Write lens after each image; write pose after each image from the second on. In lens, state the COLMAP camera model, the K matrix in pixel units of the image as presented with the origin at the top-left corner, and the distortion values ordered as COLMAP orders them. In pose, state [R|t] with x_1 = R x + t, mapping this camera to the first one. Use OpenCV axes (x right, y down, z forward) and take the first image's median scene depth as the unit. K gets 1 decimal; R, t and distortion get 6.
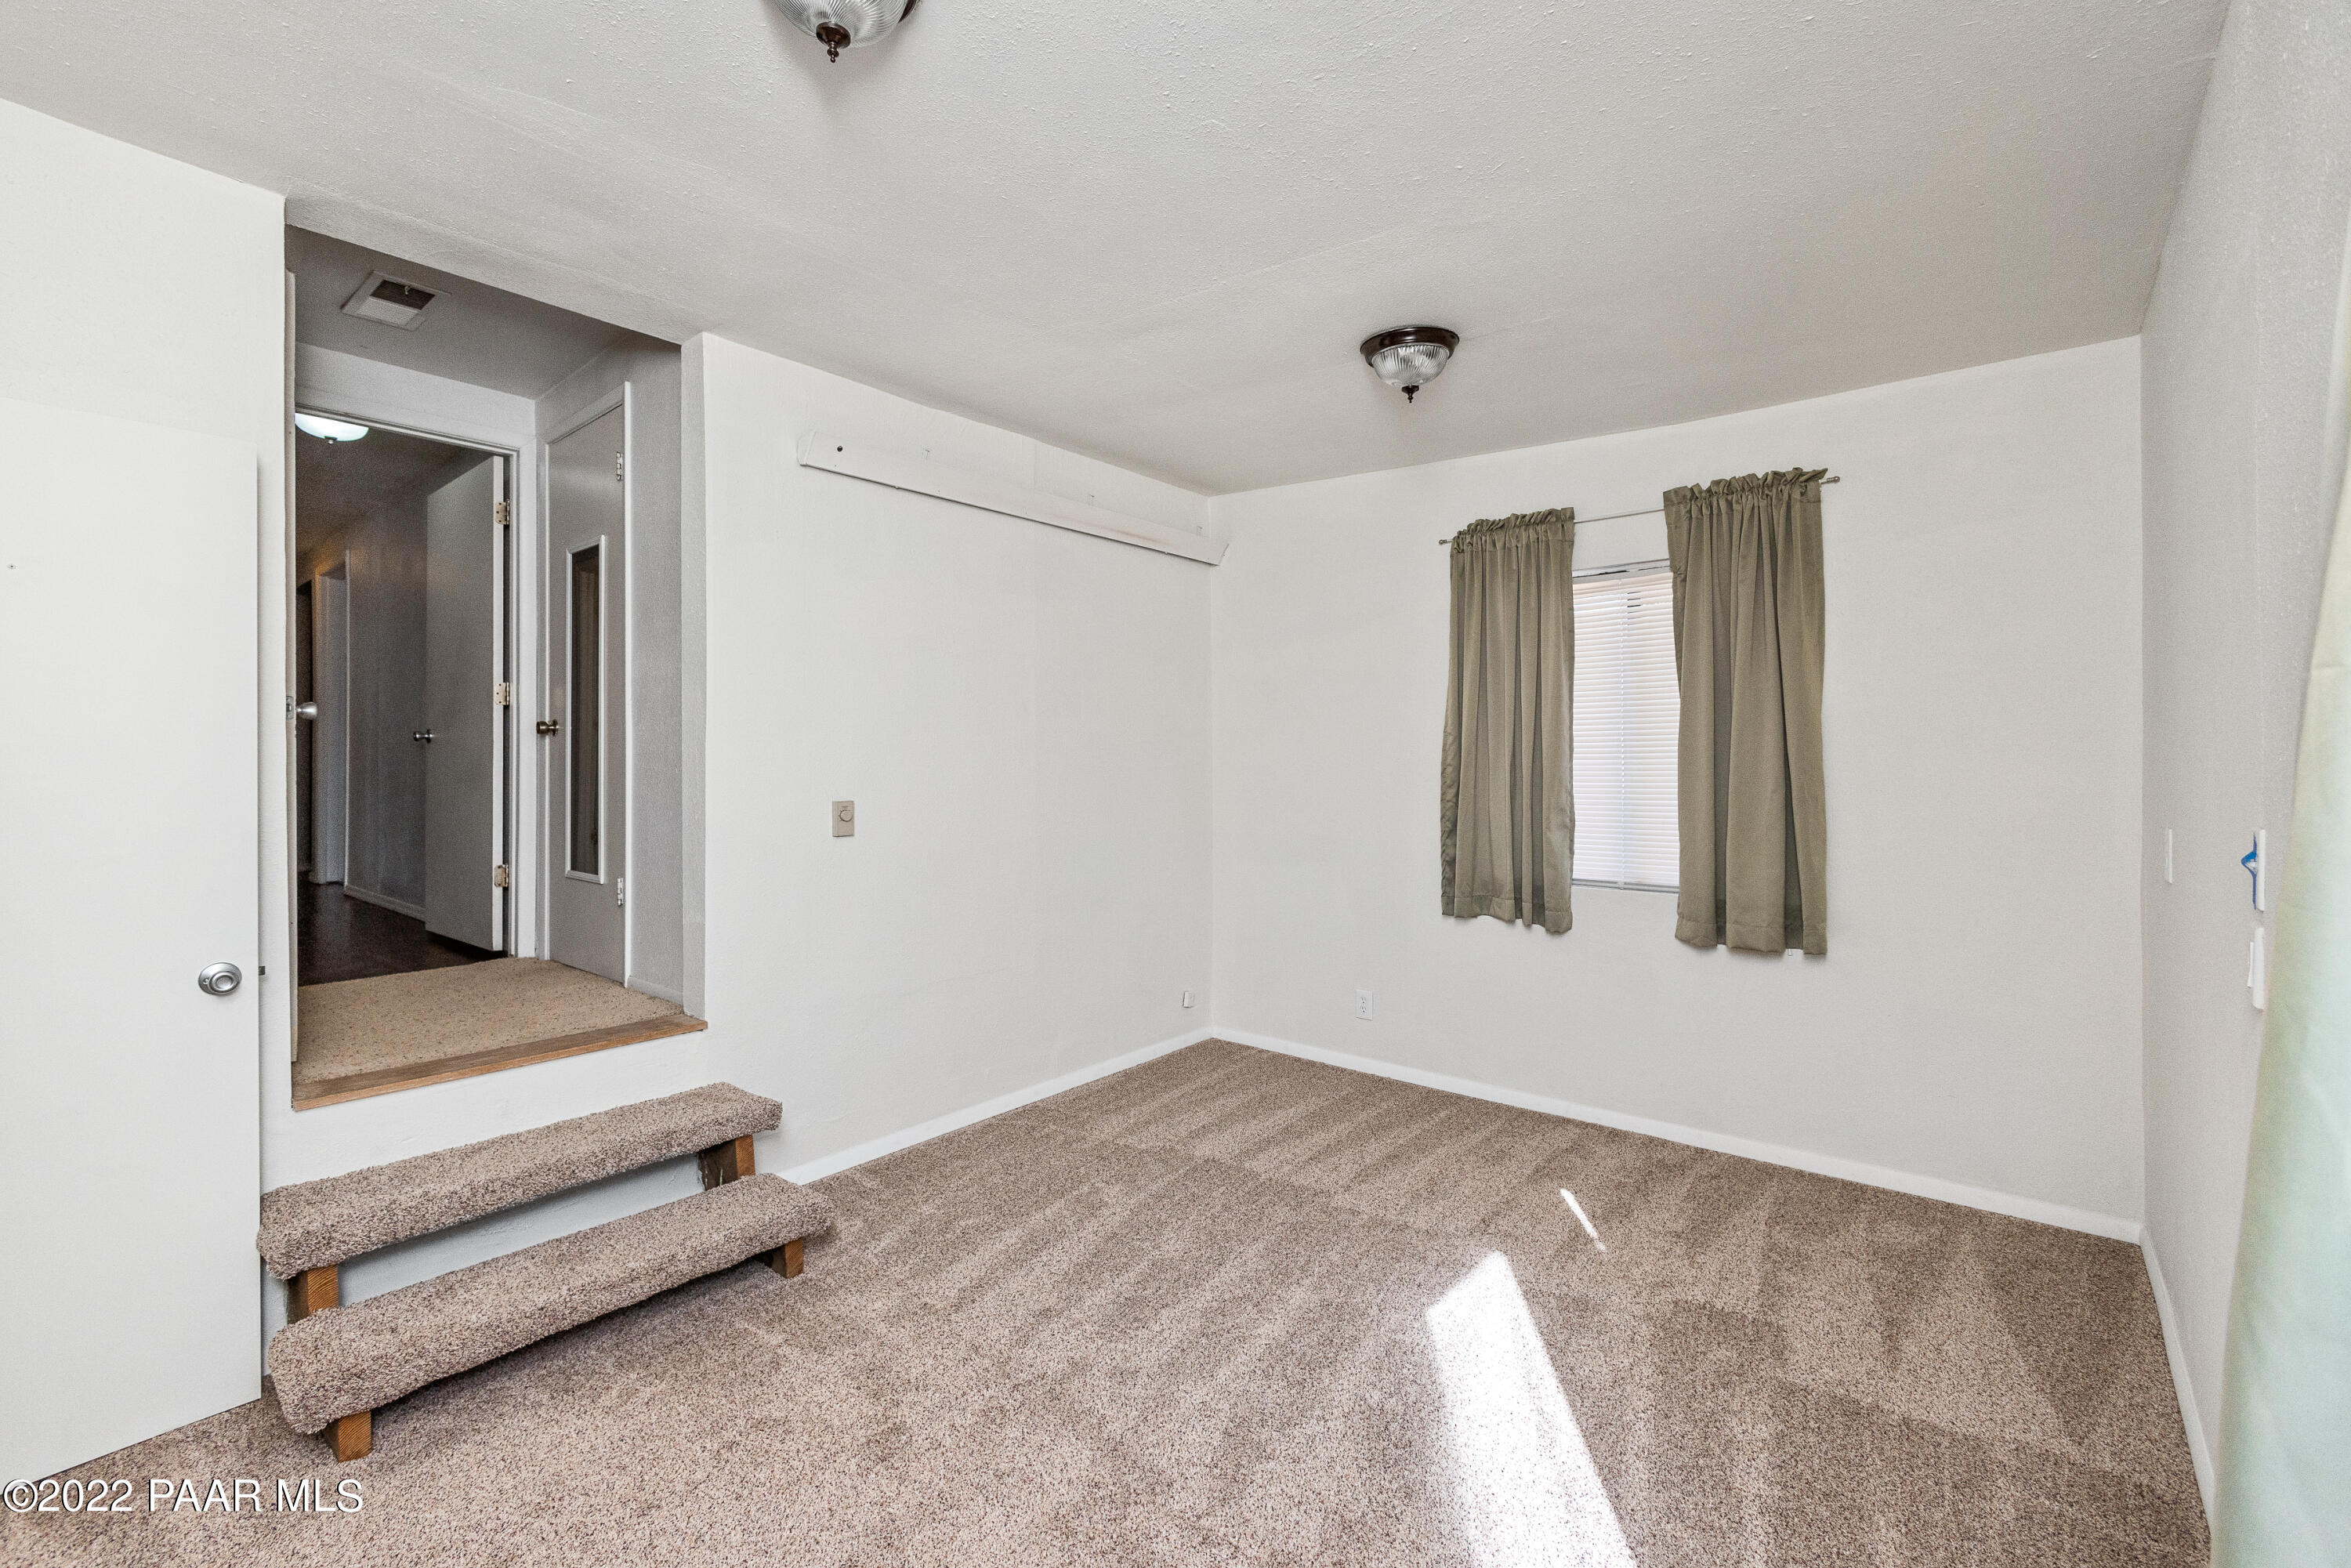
lens RADIAL K [[1012.0, 0, 1166.5], [0, 1012.0, 769.0], [0, 0, 1]] dist [-0.003056, -0.000349]
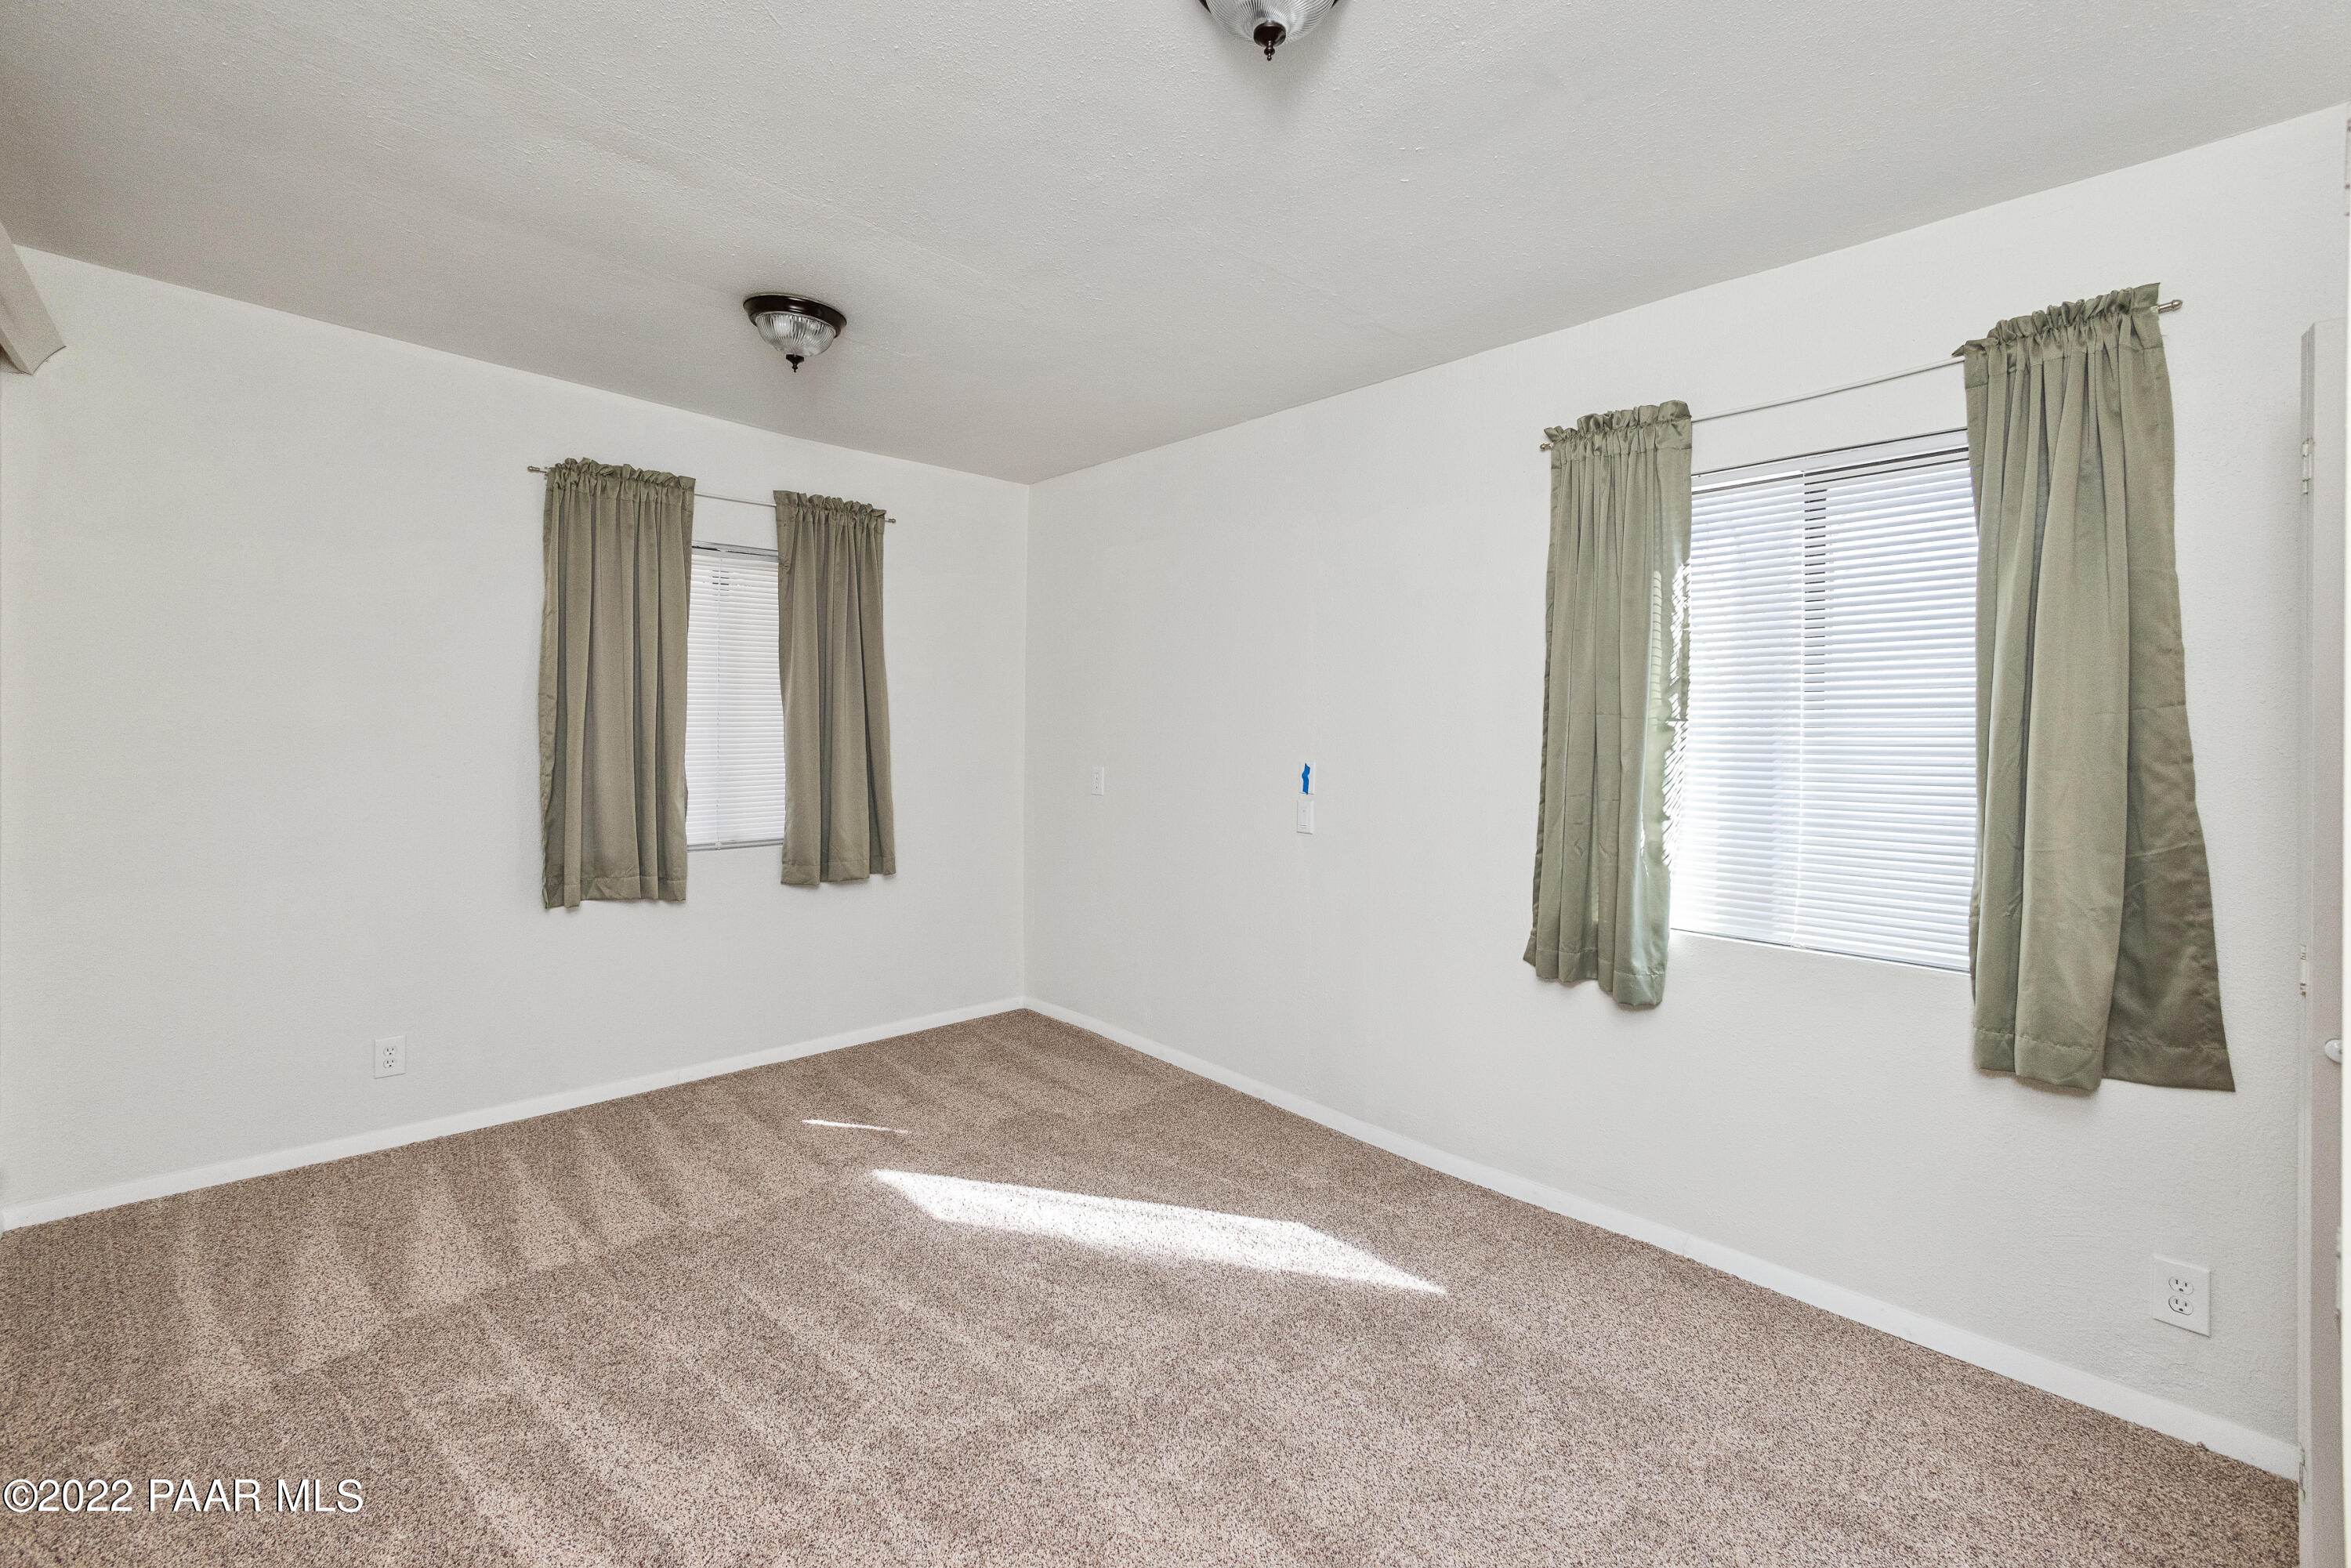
lens RADIAL K [[1014.8, 0, 1172.1], [0, 1014.8, 742.4], [0, 0, 1]] dist [-0.002426, -0.000099]
pose [[0.119536, -0.013098, 0.992744, -0.612904], [0.004982, 0.999908, 0.012593, -0.005358], [-0.992817, 0.003440, 0.119590, 0.448211]]
